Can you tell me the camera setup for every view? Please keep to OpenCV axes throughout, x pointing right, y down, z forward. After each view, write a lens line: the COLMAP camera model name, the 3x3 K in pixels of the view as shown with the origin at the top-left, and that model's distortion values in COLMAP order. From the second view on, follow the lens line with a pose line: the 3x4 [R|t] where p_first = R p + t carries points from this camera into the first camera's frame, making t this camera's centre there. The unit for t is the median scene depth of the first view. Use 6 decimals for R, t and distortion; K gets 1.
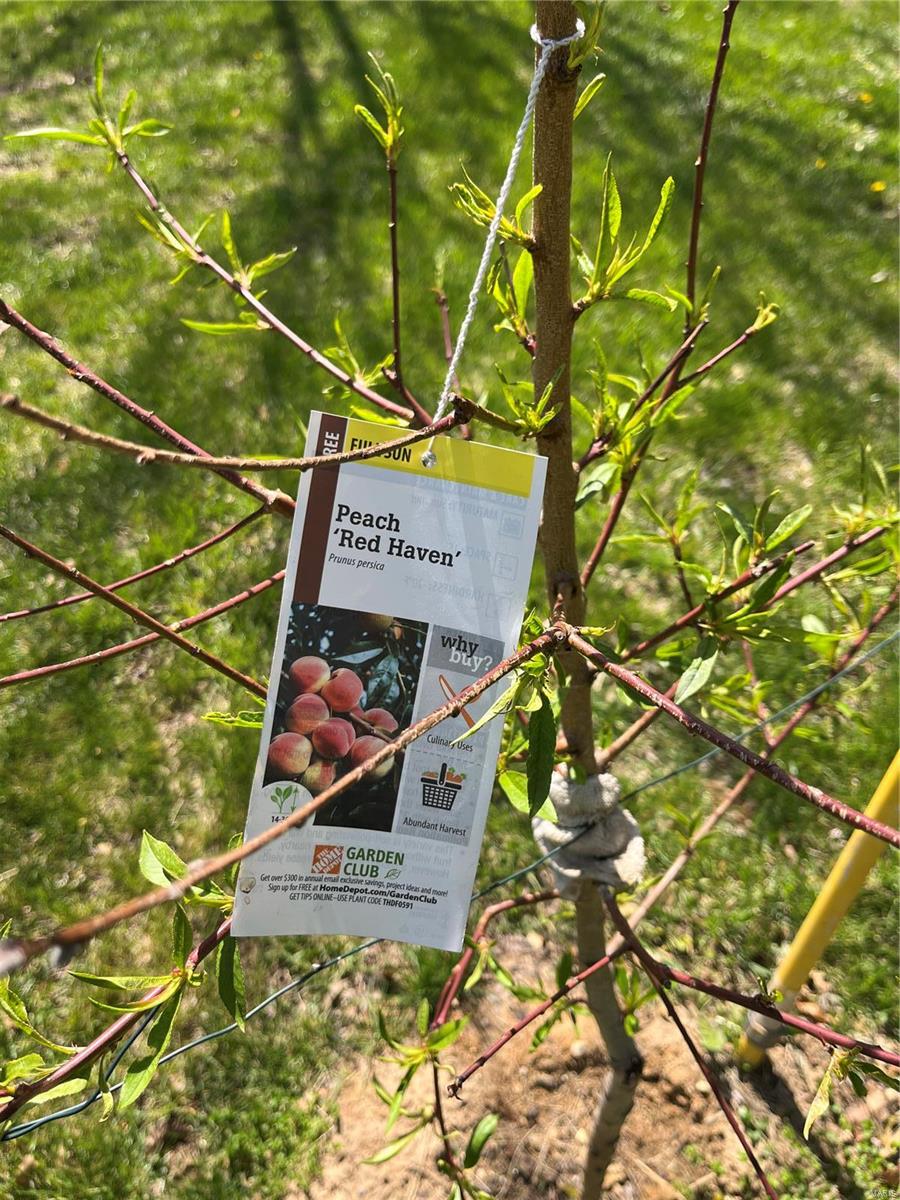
lens RADIAL K [[942.4, 0, 447.9], [0, 942.4, 599.6], [0, 0, 1]] dist [-0.004343, -0.007538]
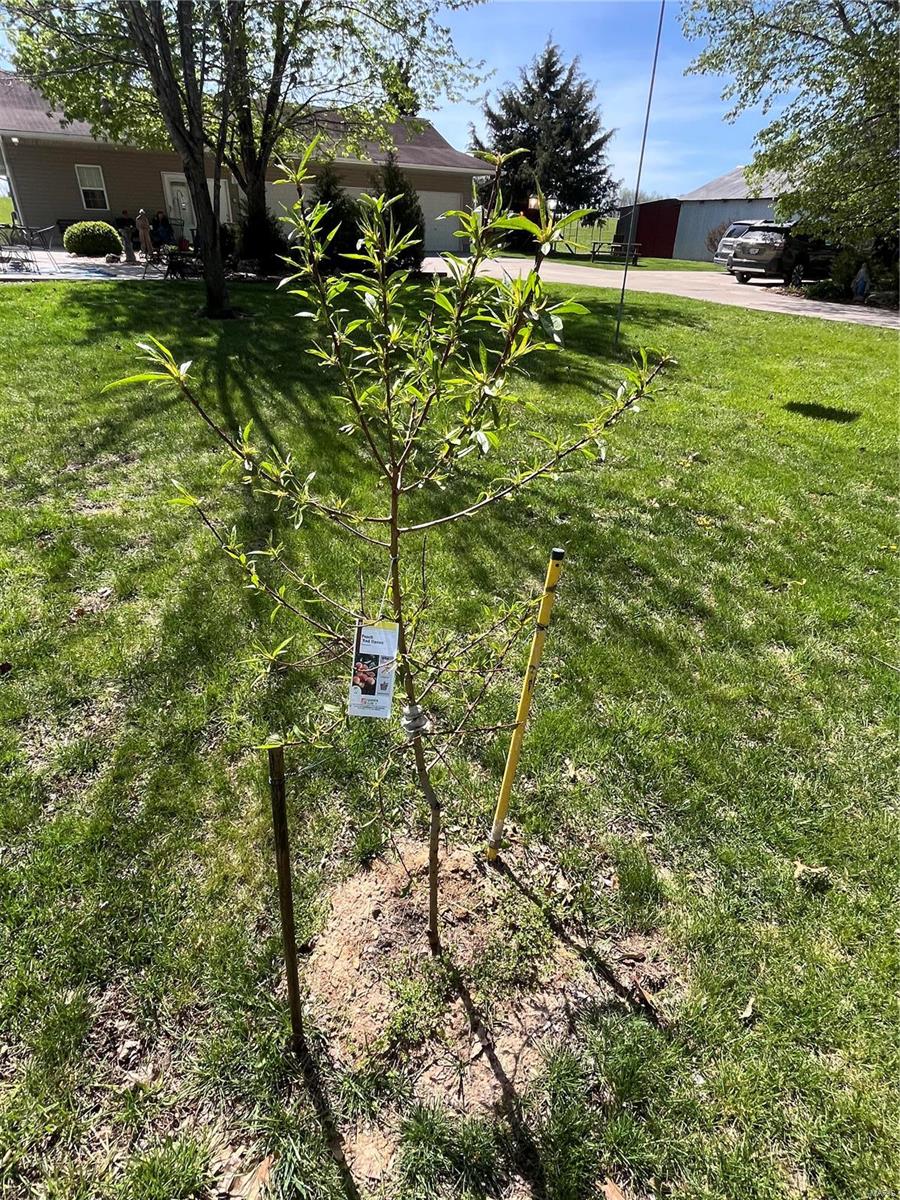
lens RADIAL K [[630.0, 0, 448.8], [0, 630.0, 602.3], [0, 0, 1]] dist [0.001823, 0.000100]
pose [[0.976373, -0.061072, 0.207283, -0.105835], [0.104700, 0.972818, -0.206548, 0.151187], [-0.189035, 0.223371, 0.956228, -0.763055]]
